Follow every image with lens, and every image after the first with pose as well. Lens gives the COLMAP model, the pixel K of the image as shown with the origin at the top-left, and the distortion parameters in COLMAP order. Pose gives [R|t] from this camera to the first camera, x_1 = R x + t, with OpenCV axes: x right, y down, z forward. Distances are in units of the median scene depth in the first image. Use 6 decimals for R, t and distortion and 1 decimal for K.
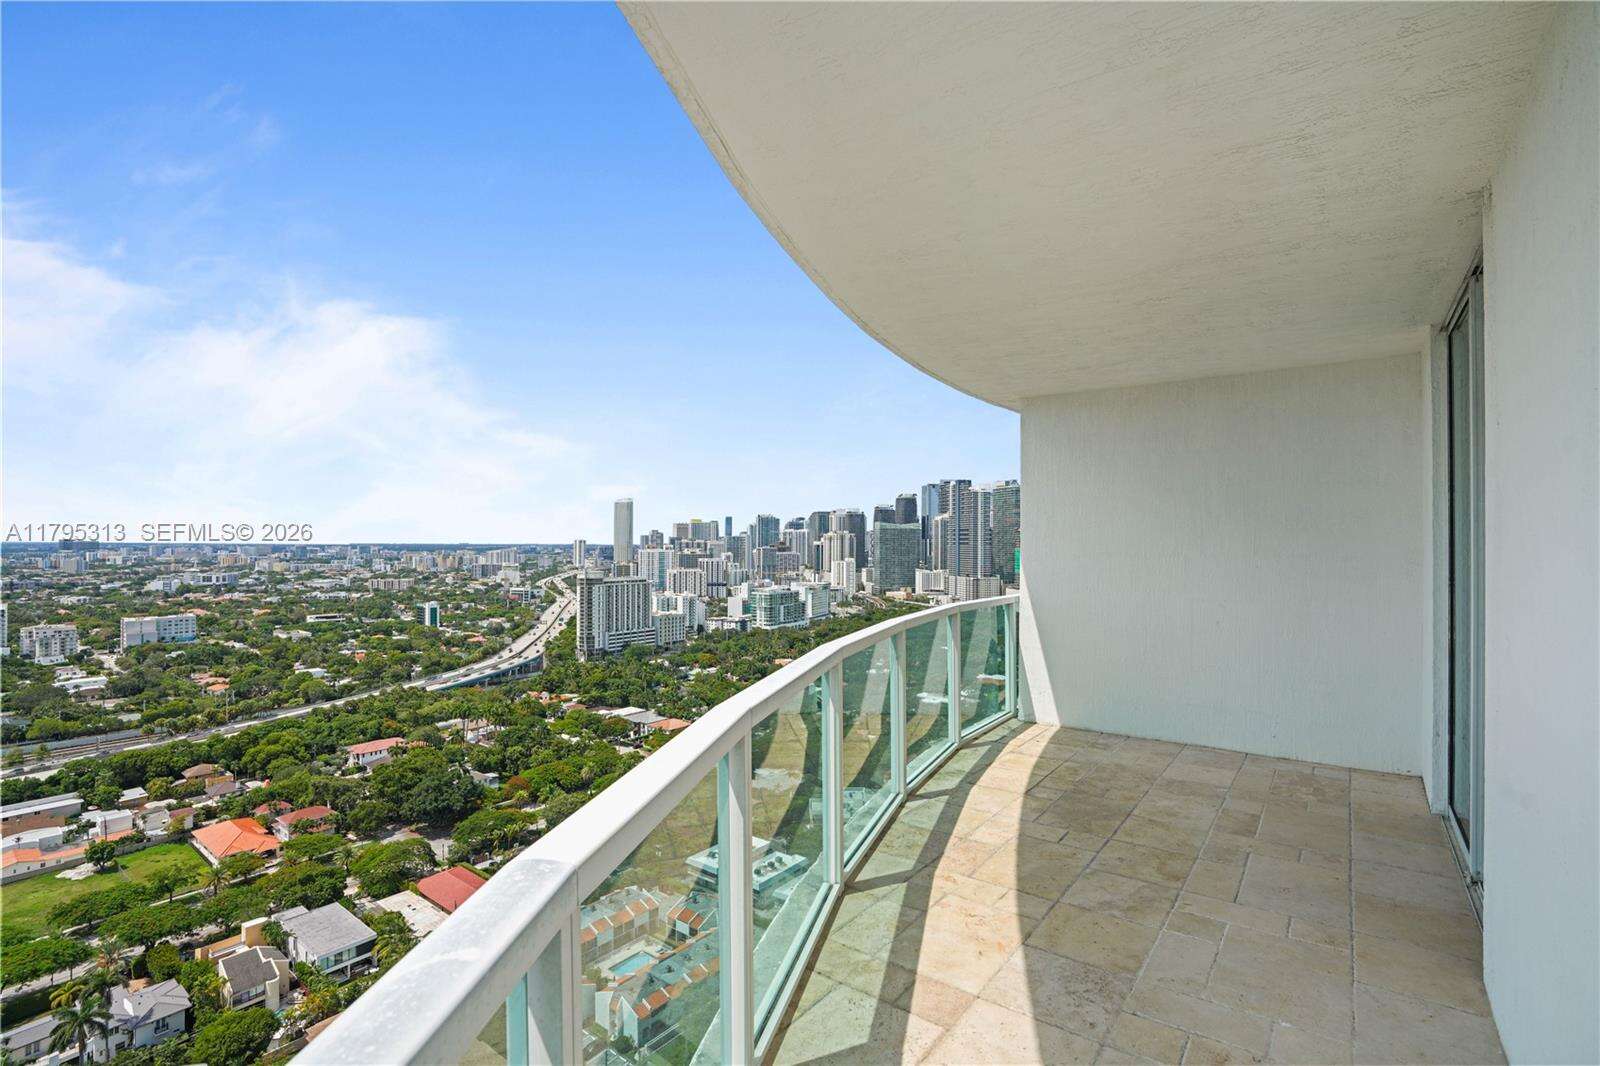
lens RADIAL K [[756.2, 0, 807.9], [0, 756.2, 532.2], [0, 0, 1]] dist [-0.062934, 0.024185]
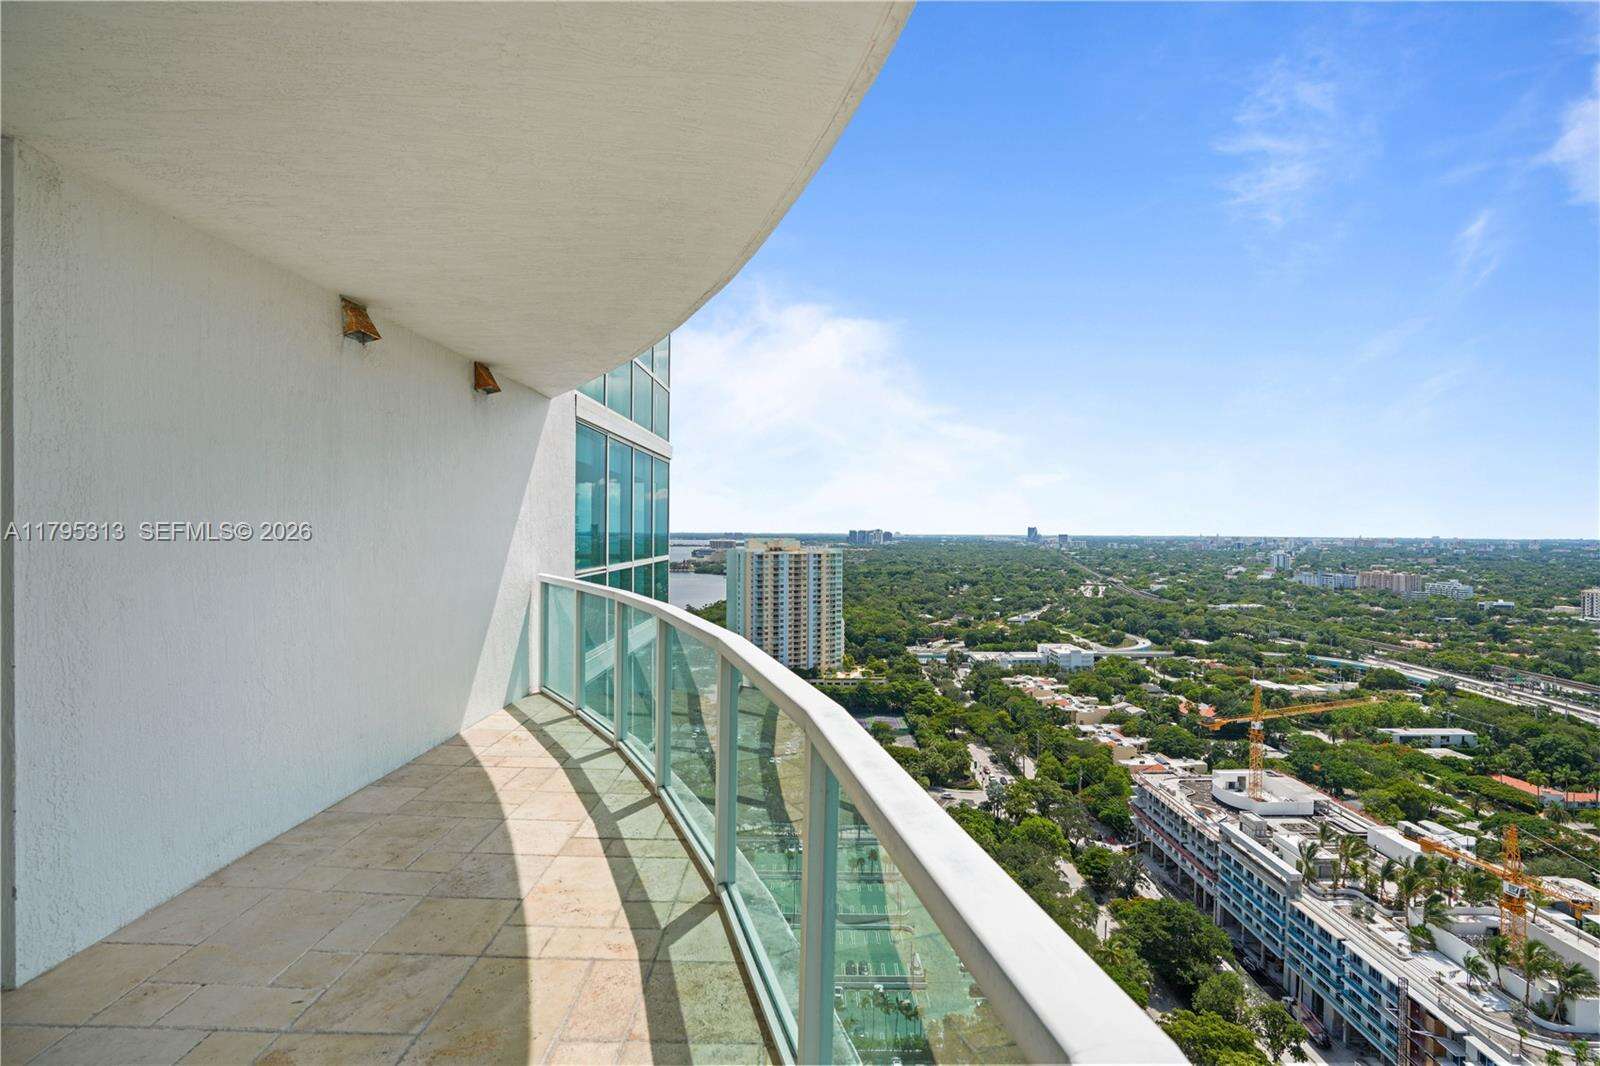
lens RADIAL K [[756.2, 0, 798.8], [0, 756.2, 519.5], [0, 0, 1]] dist [-0.062934, 0.024185]
pose [[-0.813388, -0.017288, -0.581465, 0.545315], [-0.001354, 0.999612, -0.027827, 0.037057], [0.581720, -0.021847, -0.813095, 1.936276]]
